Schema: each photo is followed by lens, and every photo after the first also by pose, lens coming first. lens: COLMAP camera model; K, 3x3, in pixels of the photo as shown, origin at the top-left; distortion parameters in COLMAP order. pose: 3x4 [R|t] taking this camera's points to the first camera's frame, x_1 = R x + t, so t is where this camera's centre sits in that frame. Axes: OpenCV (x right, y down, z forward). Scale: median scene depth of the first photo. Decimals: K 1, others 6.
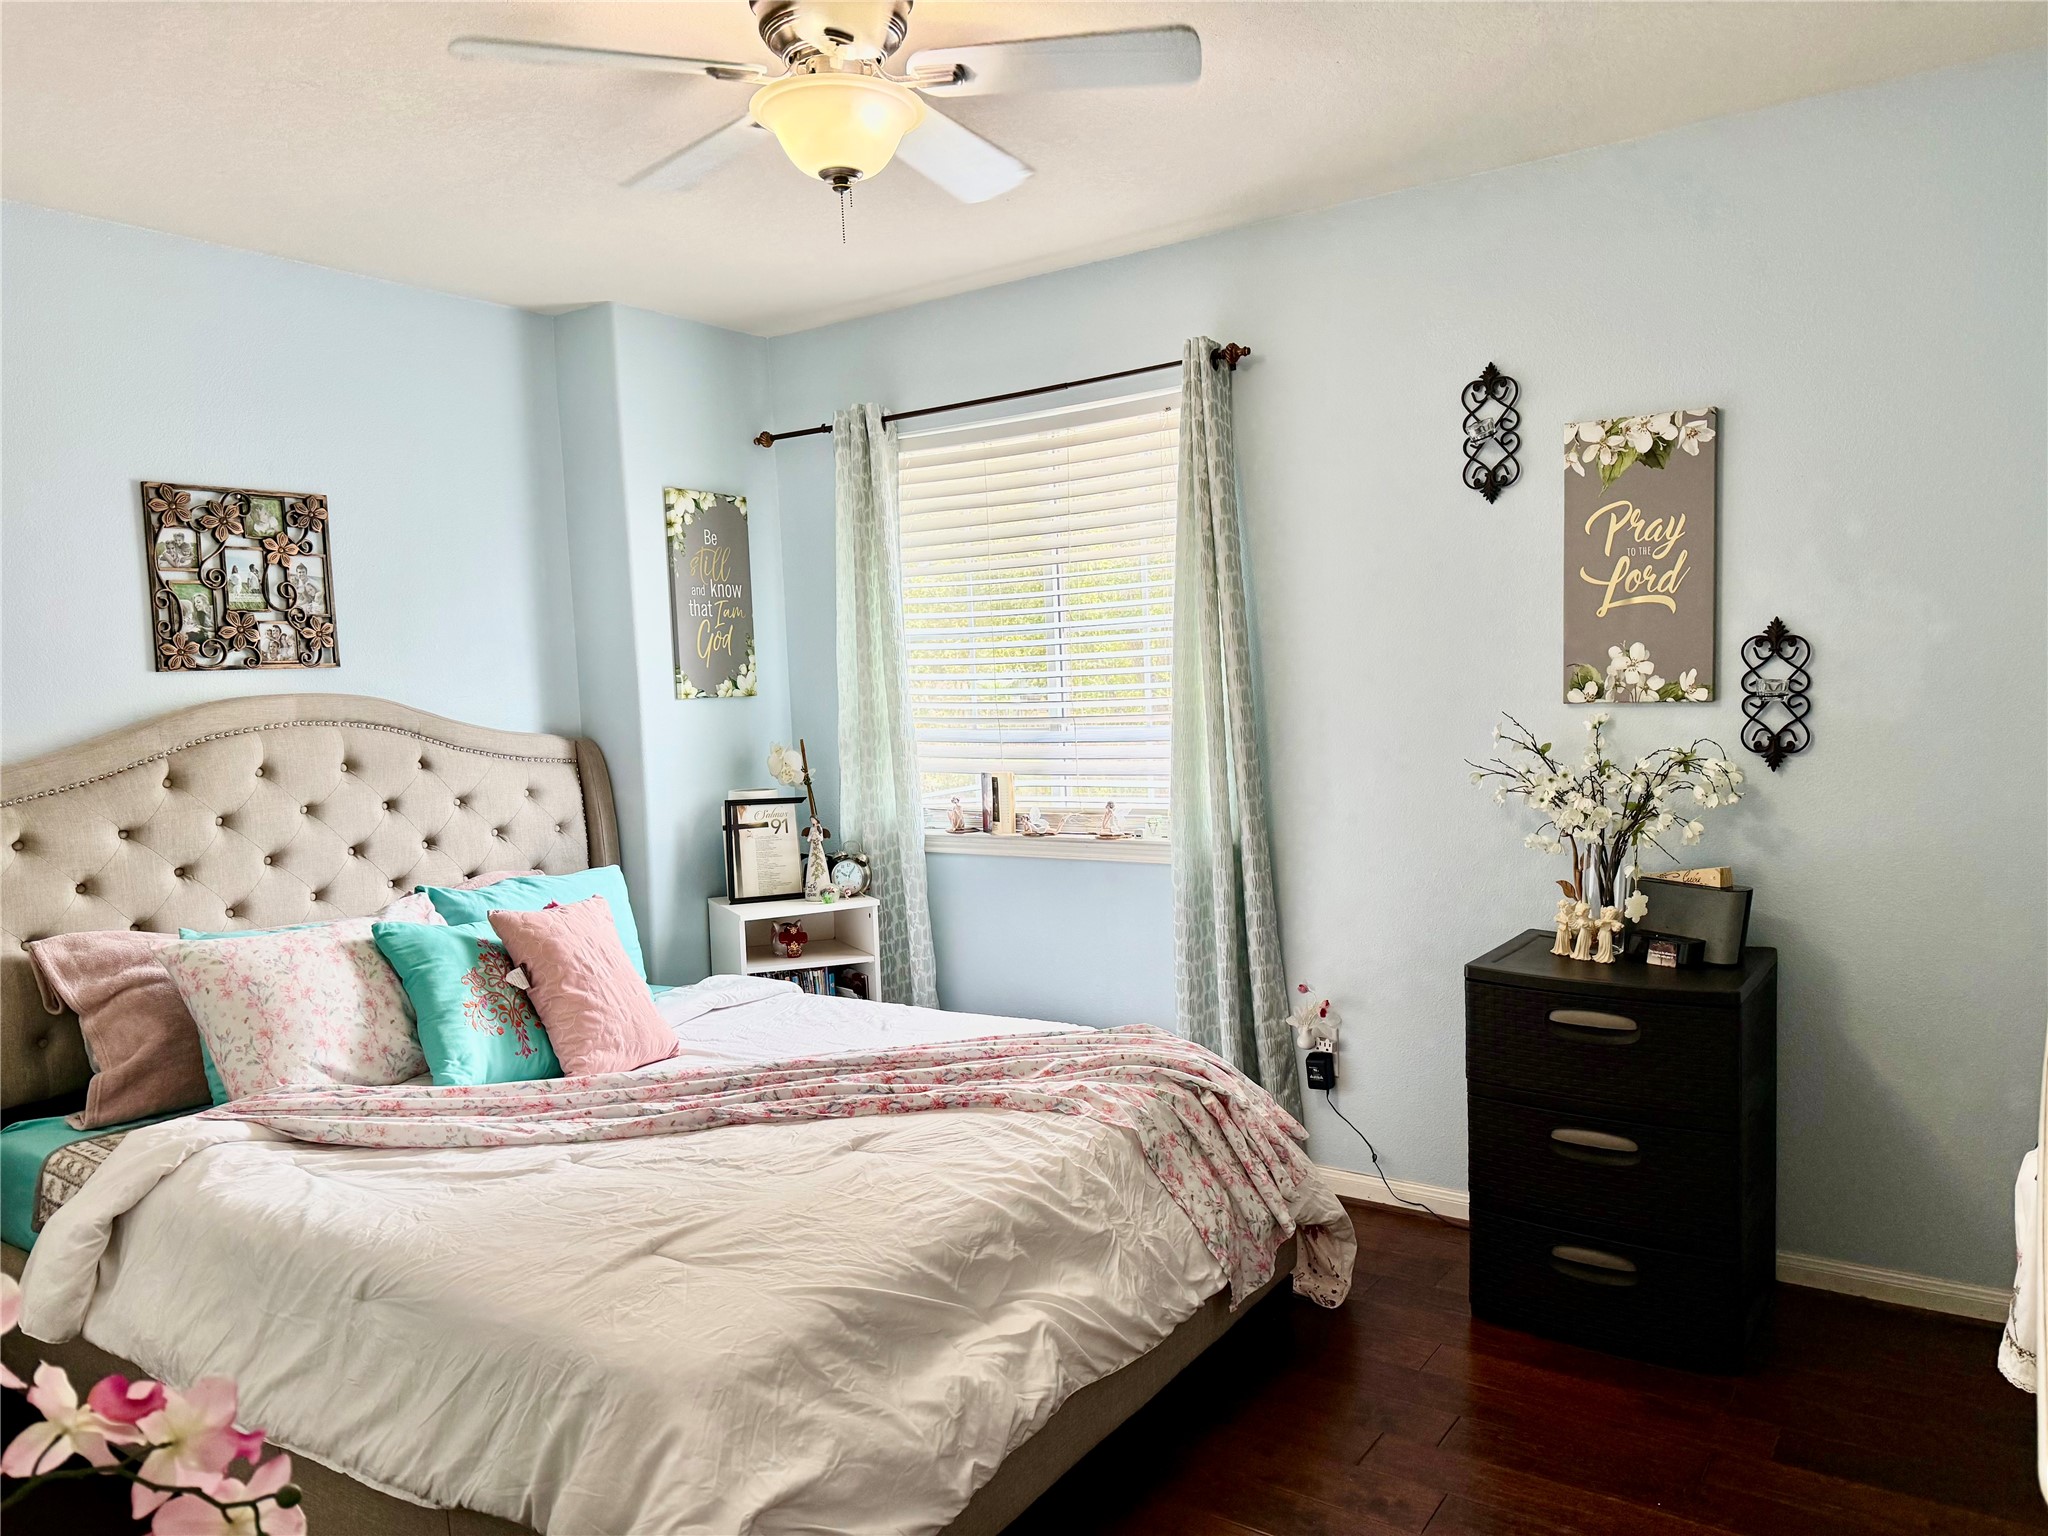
lens RADIAL K [[1405.5, 0, 1030.5], [0, 1405.5, 816.2], [0, 0, 1]] dist [0.109829, -0.180389]
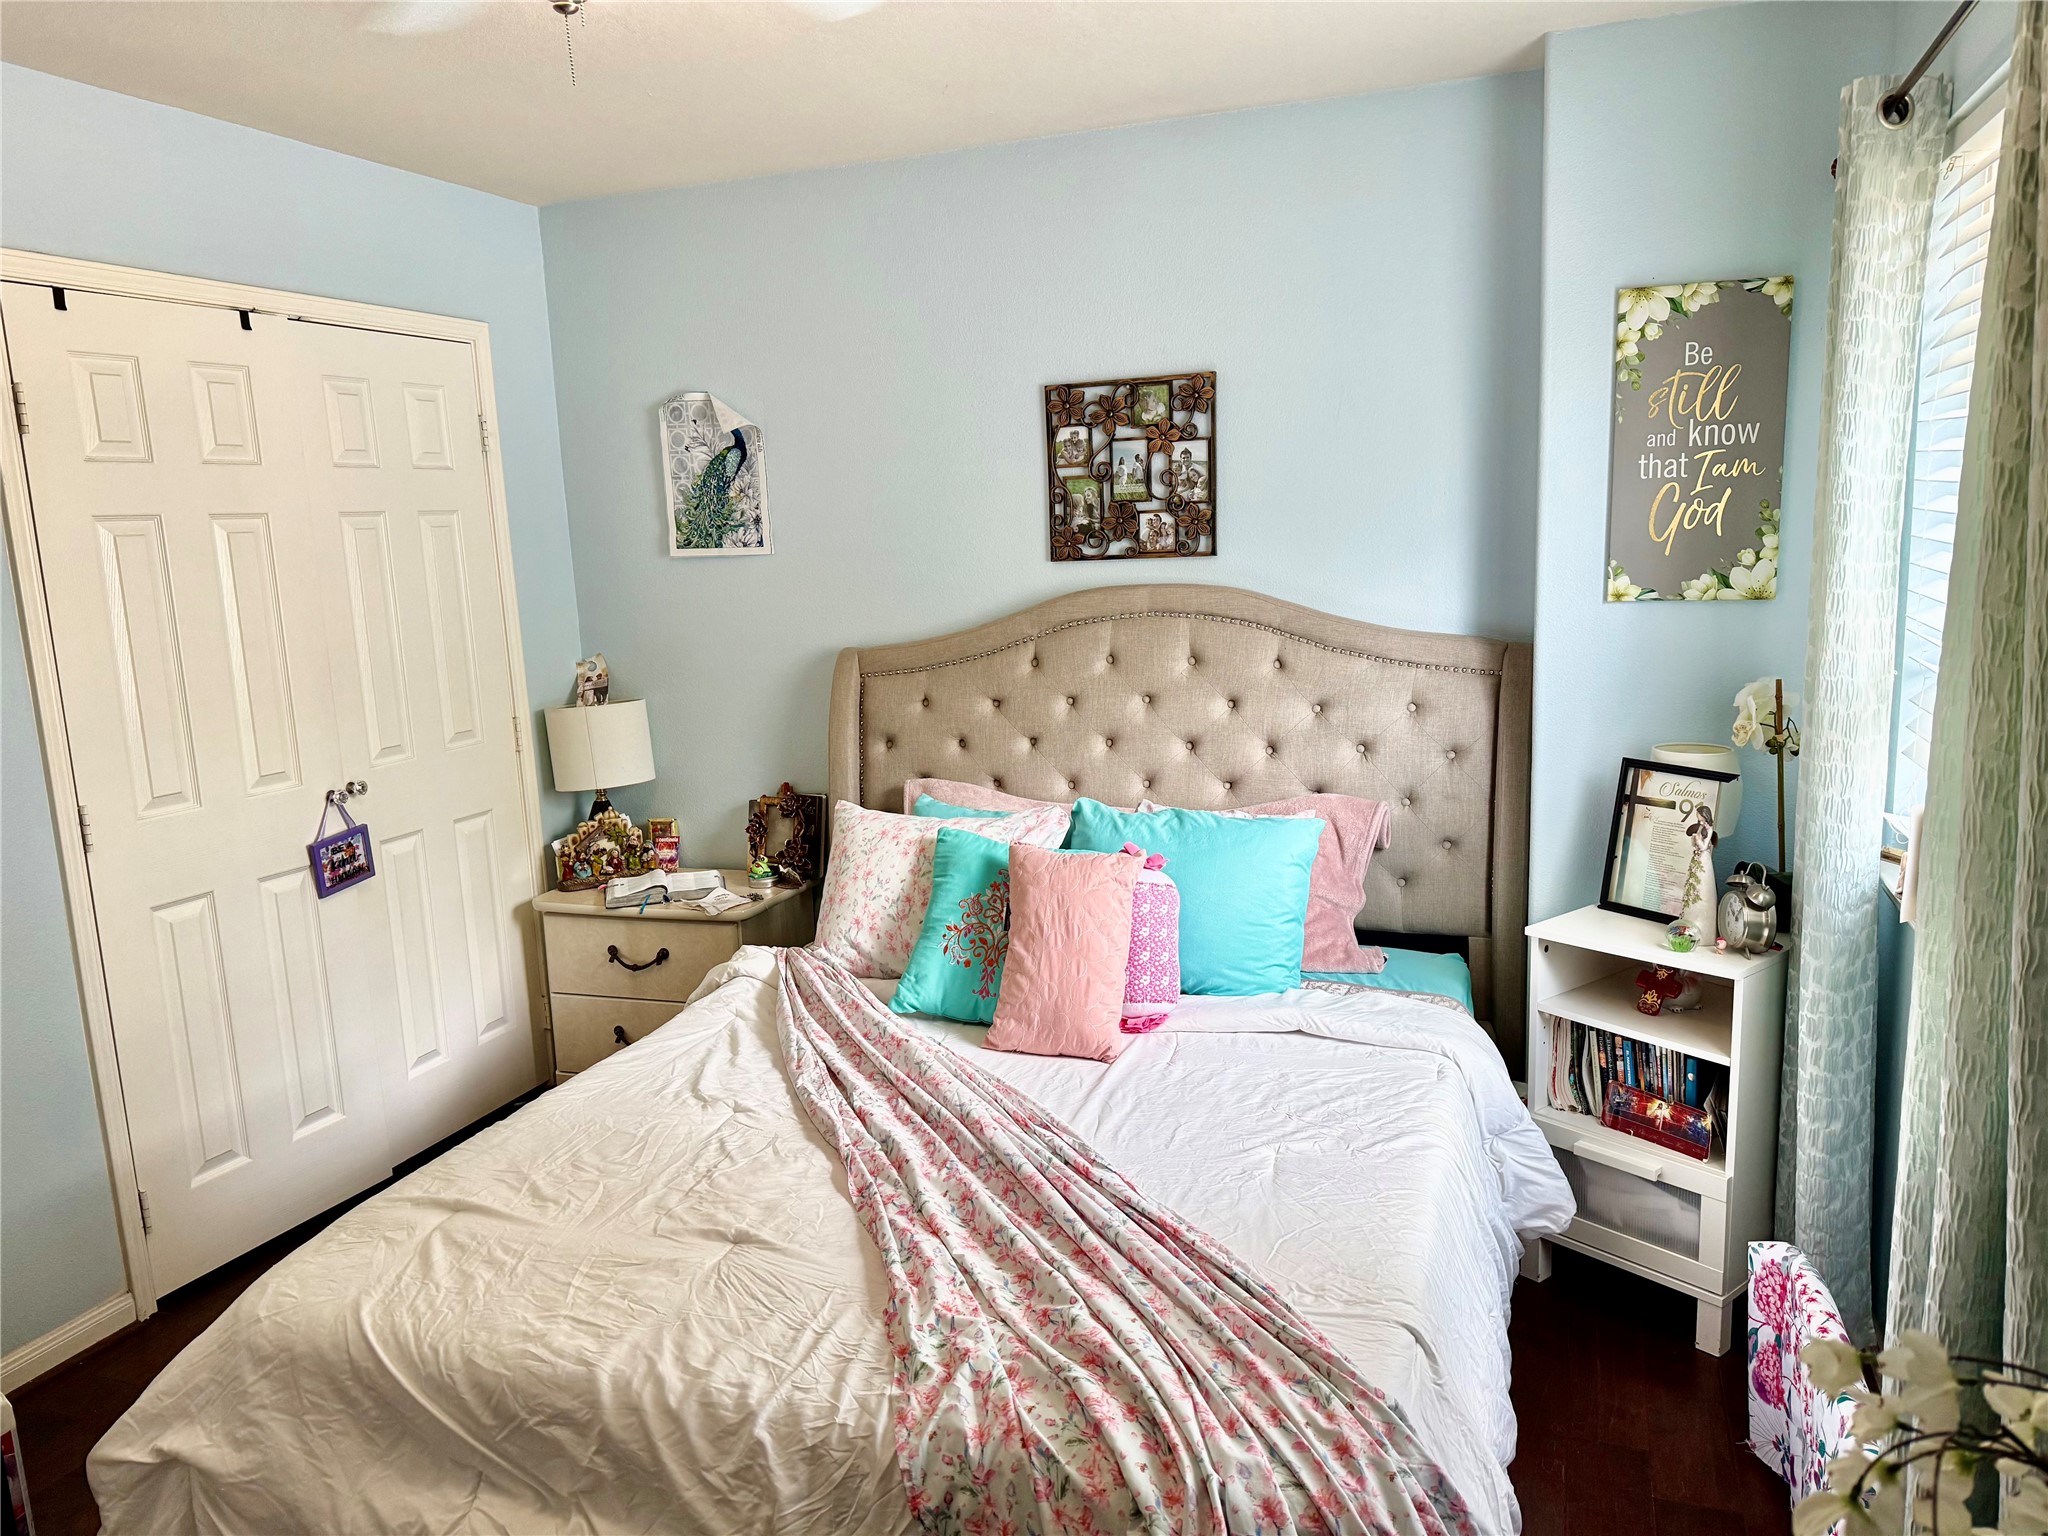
lens RADIAL K [[1405.5, 0, 1030.5], [0, 1405.5, 816.2], [0, 0, 1]] dist [0.109829, -0.180389]
pose [[0.242265, 0.228894, -0.942823, 0.449070], [-0.066172, 0.973407, 0.219315, -0.140034], [0.967951, 0.009256, 0.250969, 0.667858]]
